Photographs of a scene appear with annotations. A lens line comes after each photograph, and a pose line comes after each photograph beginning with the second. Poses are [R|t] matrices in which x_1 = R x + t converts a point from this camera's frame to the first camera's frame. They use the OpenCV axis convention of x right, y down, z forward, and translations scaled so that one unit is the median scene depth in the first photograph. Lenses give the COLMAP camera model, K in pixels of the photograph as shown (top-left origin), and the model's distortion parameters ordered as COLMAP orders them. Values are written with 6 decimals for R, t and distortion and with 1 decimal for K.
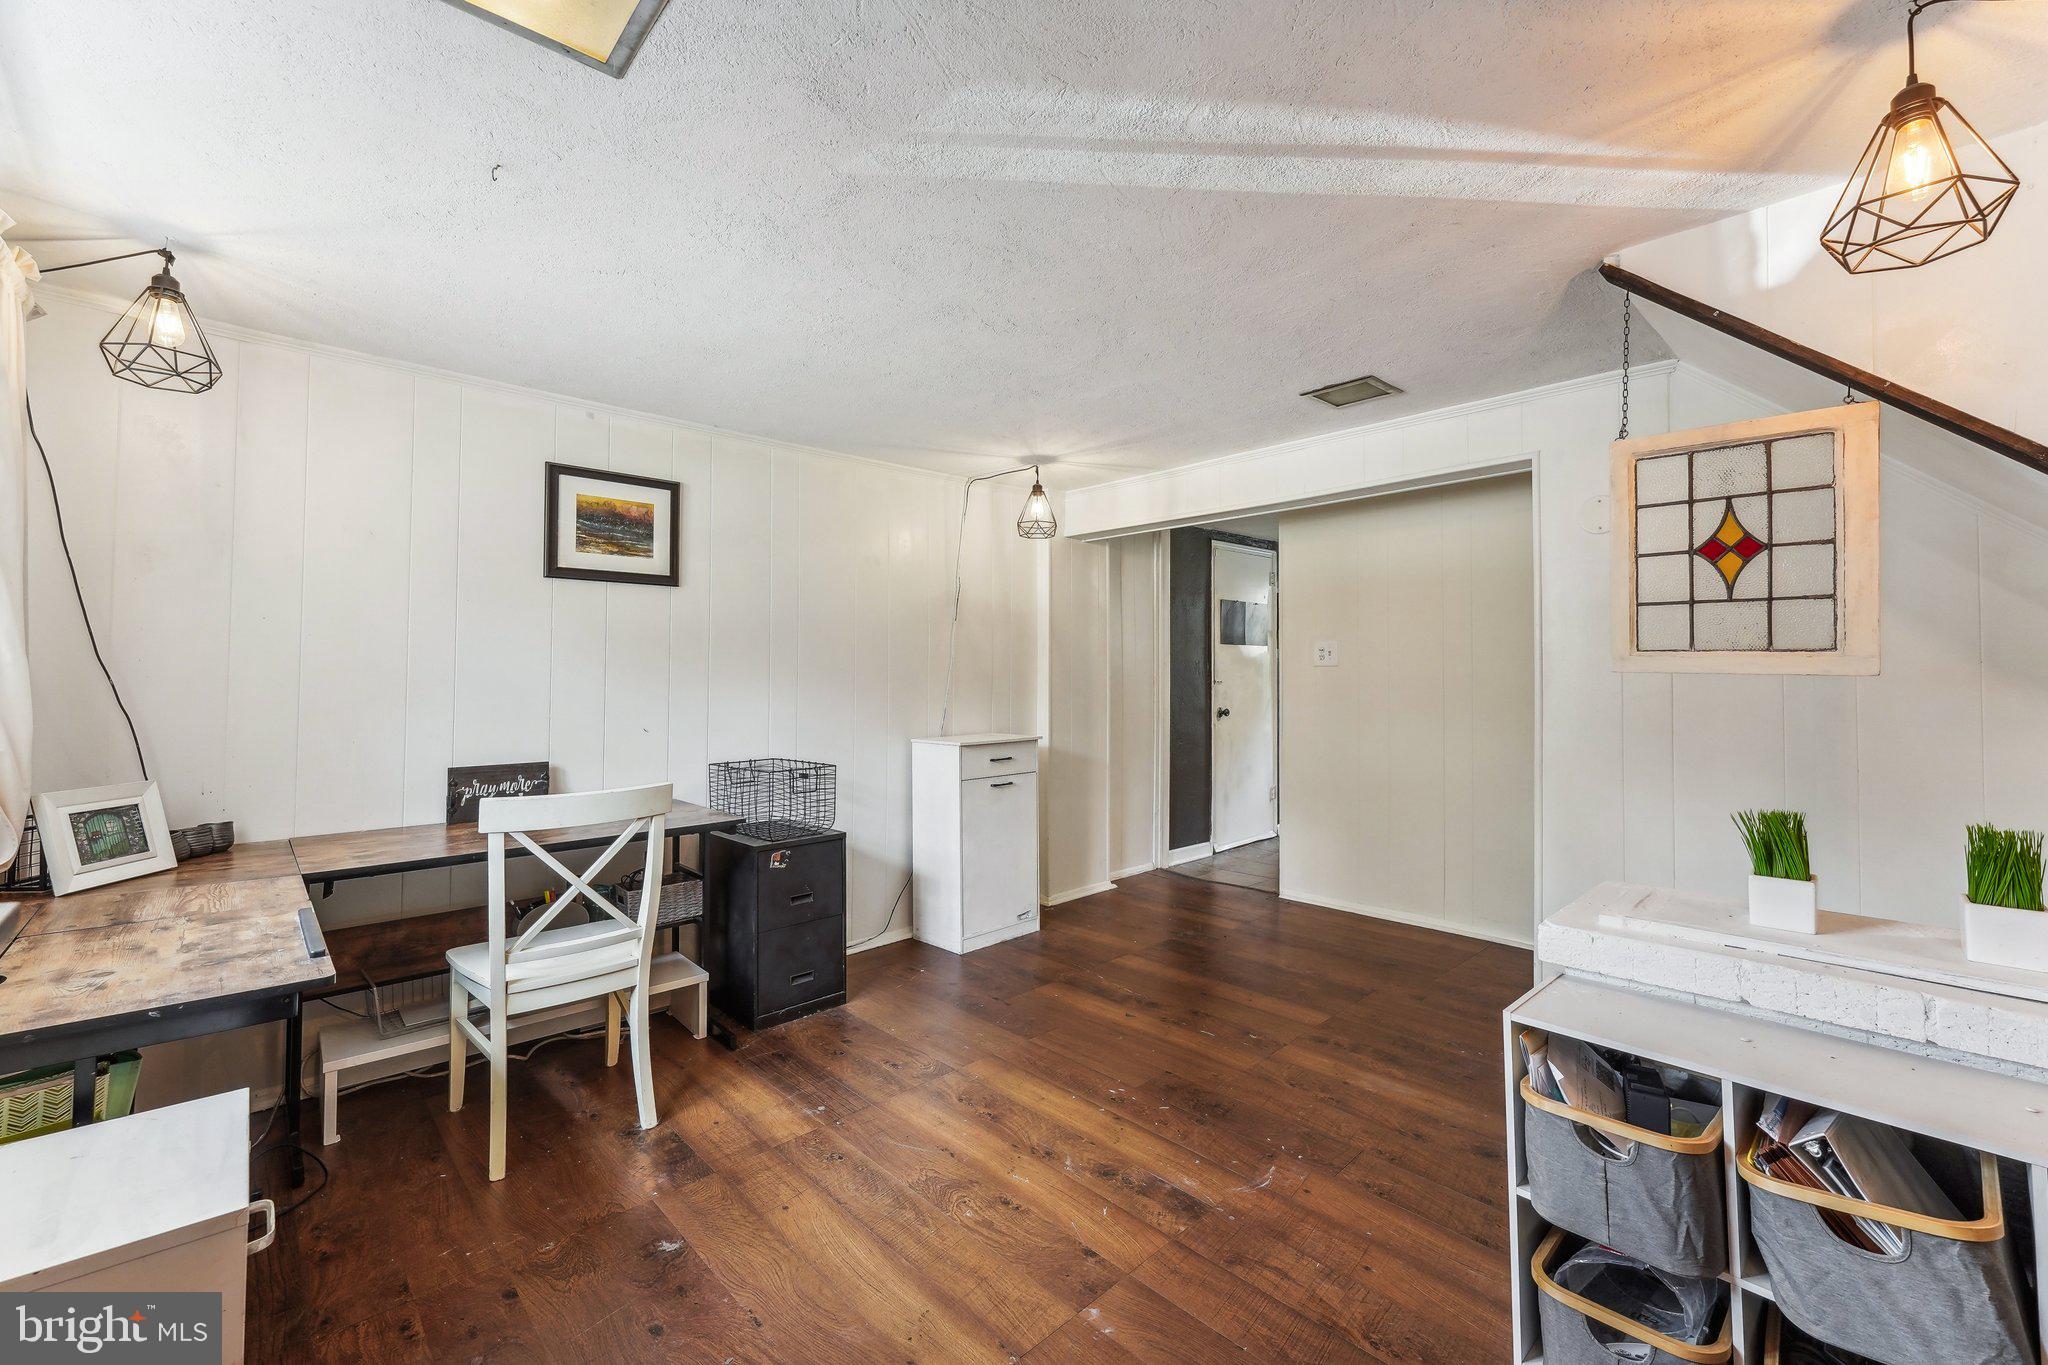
lens RADIAL K [[838.3, 0, 1000.2], [0, 838.3, 657.1], [0, 0, 1]] dist [0.002709, 0.000404]
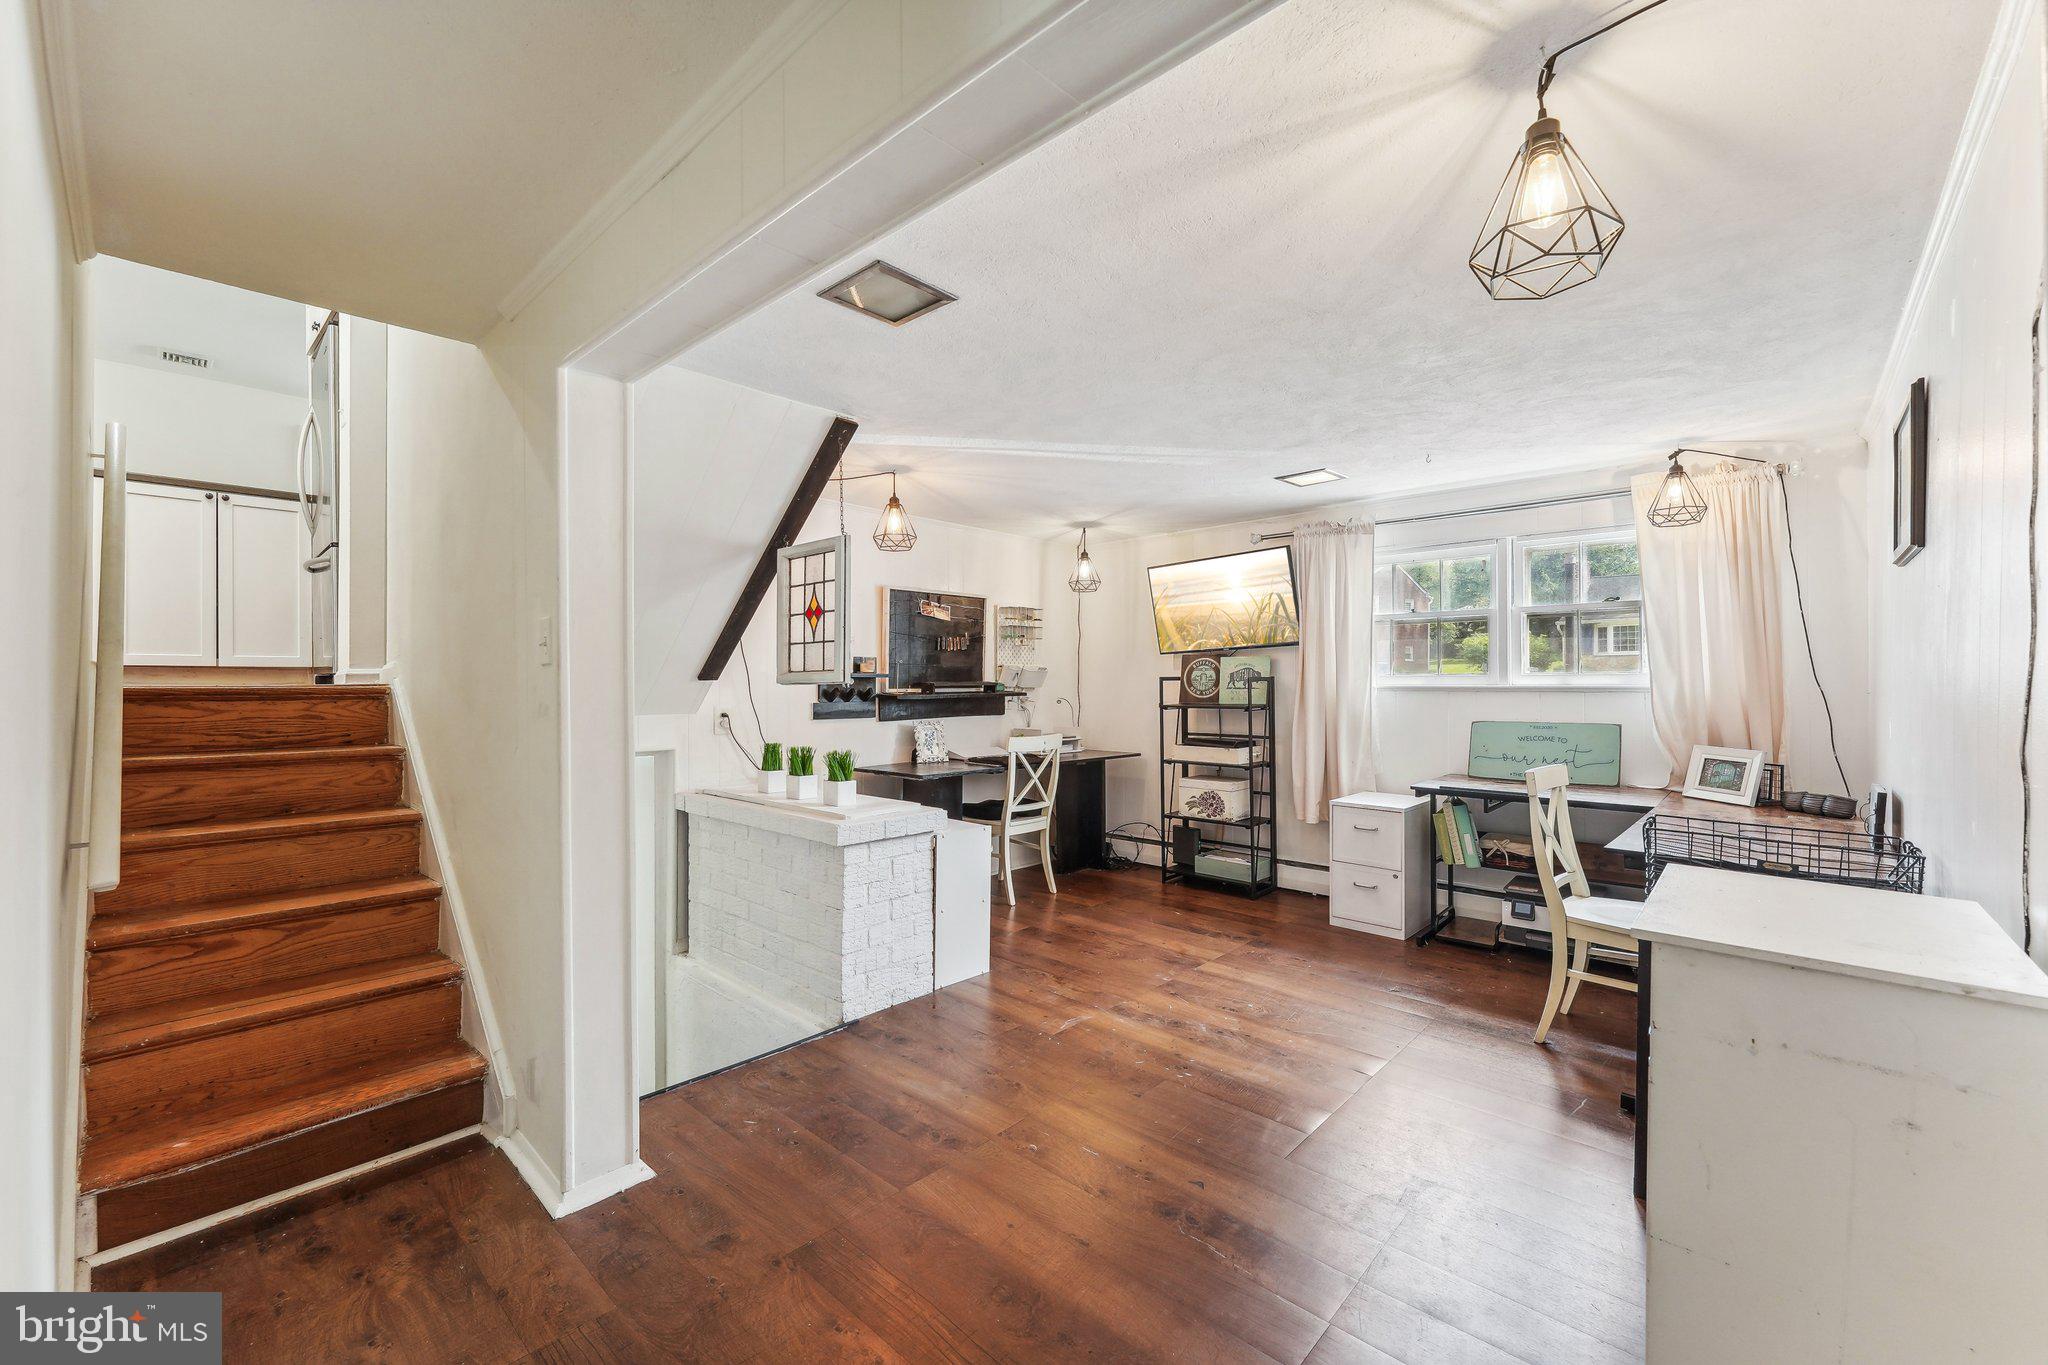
lens RADIAL K [[838.3, 0, 1017.8], [0, 838.3, 683.4], [0, 0, 1]] dist [0.002709, 0.000404]
pose [[-0.997159, -0.000474, -0.075321, 0.527092], [0.000702, 0.999878, -0.015585, 0.042078], [0.075319, -0.015593, -0.997038, 2.509884]]
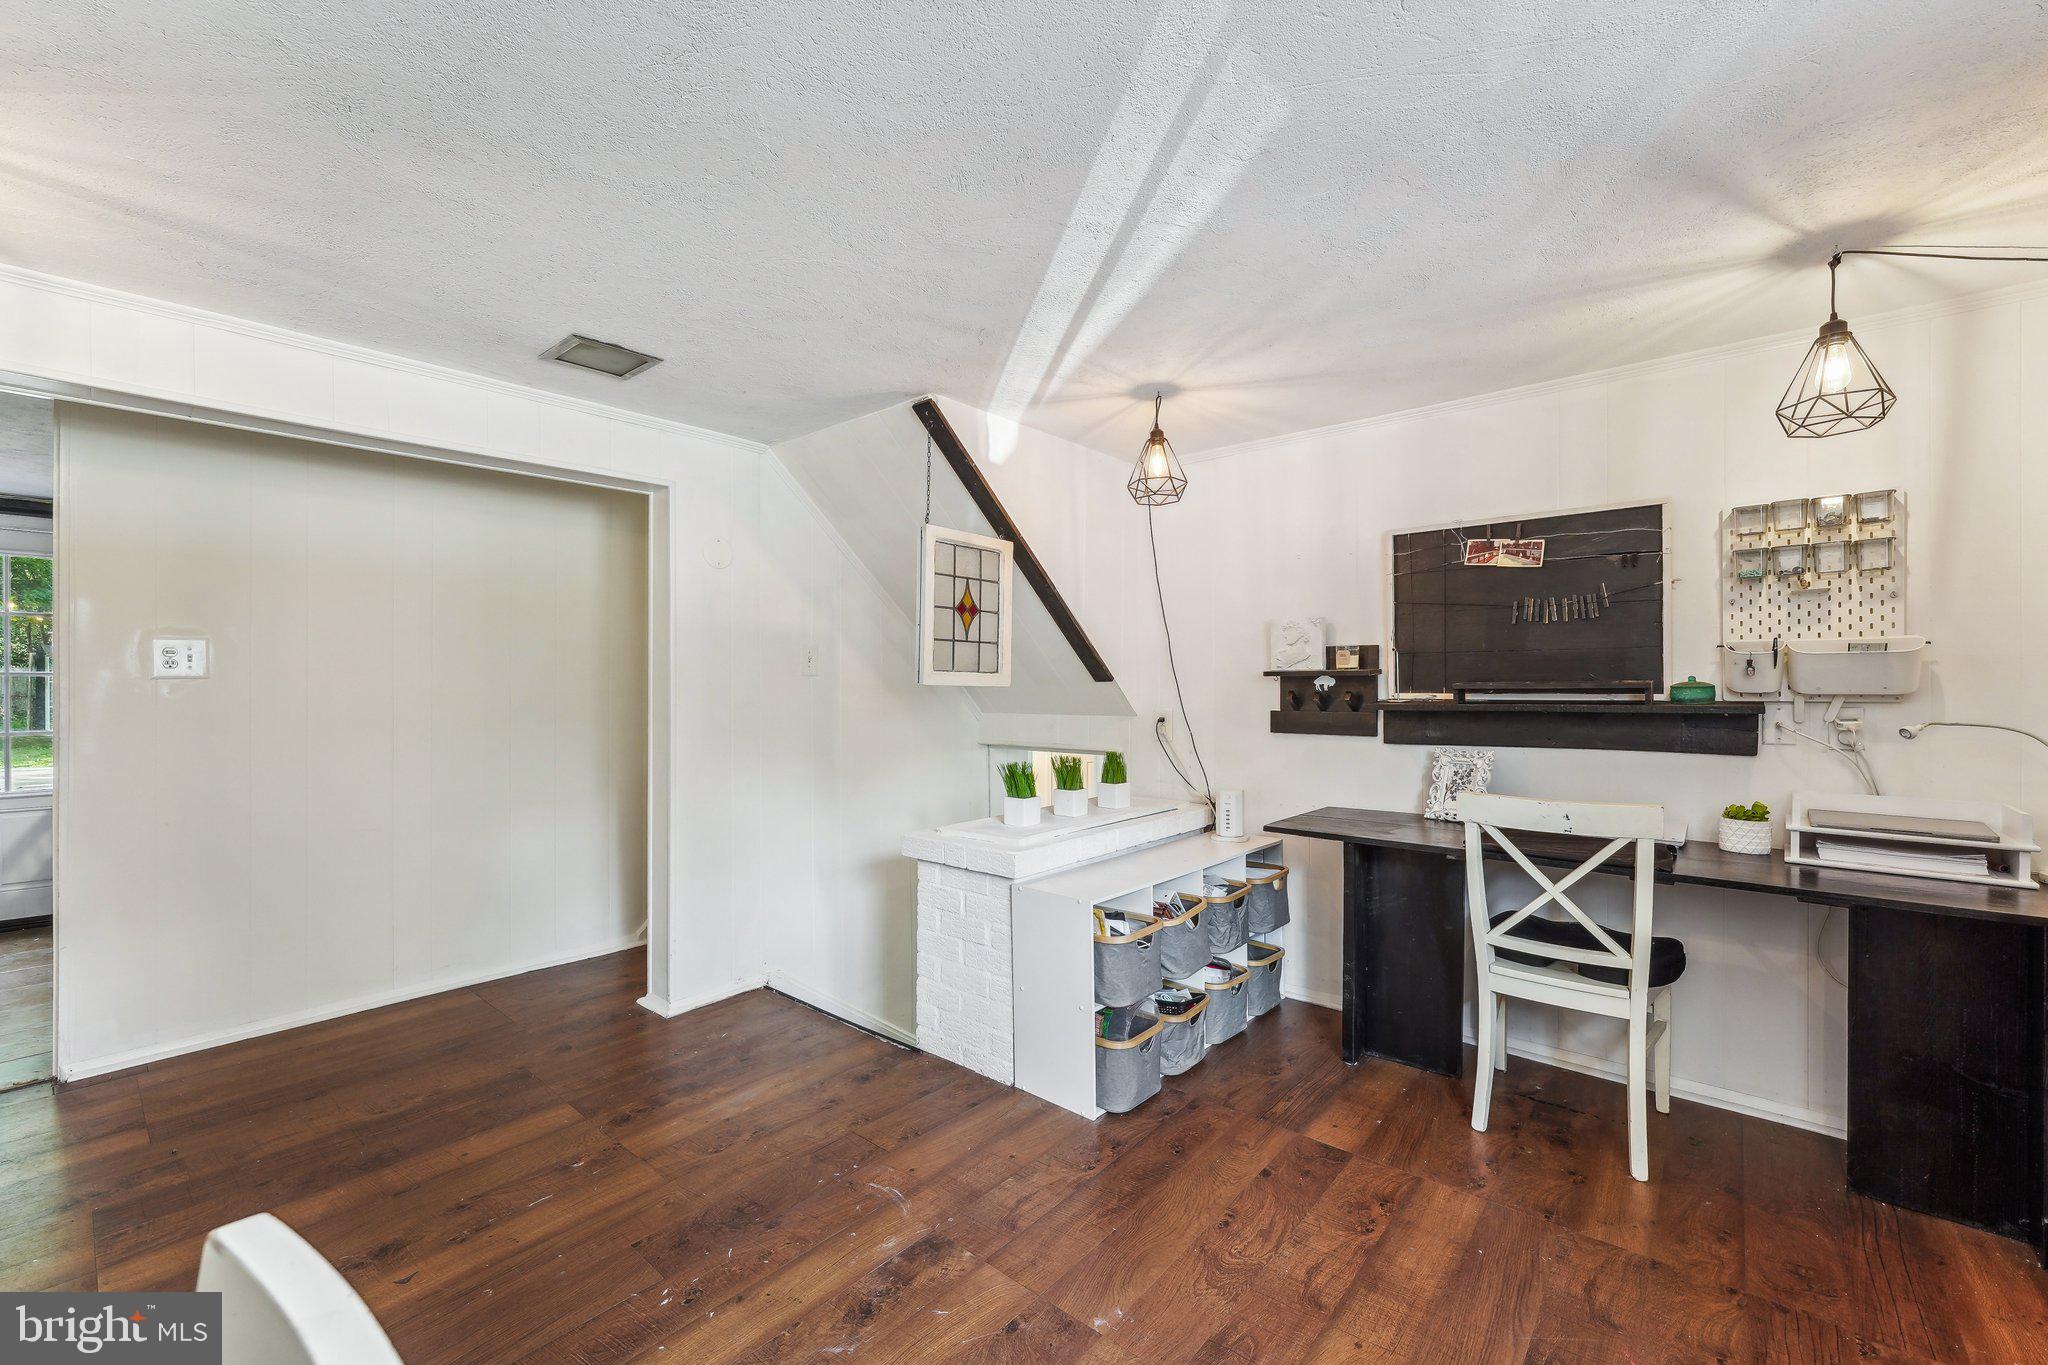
lens RADIAL K [[838.3, 0, 1020.8], [0, 838.3, 686.7], [0, 0, 1]] dist [0.002709, 0.000404]
pose [[-0.108394, -0.001125, 0.994107, -0.697379], [-0.014933, 0.999888, -0.000497, 0.018818], [-0.993996, -0.014899, -0.108399, 0.968302]]
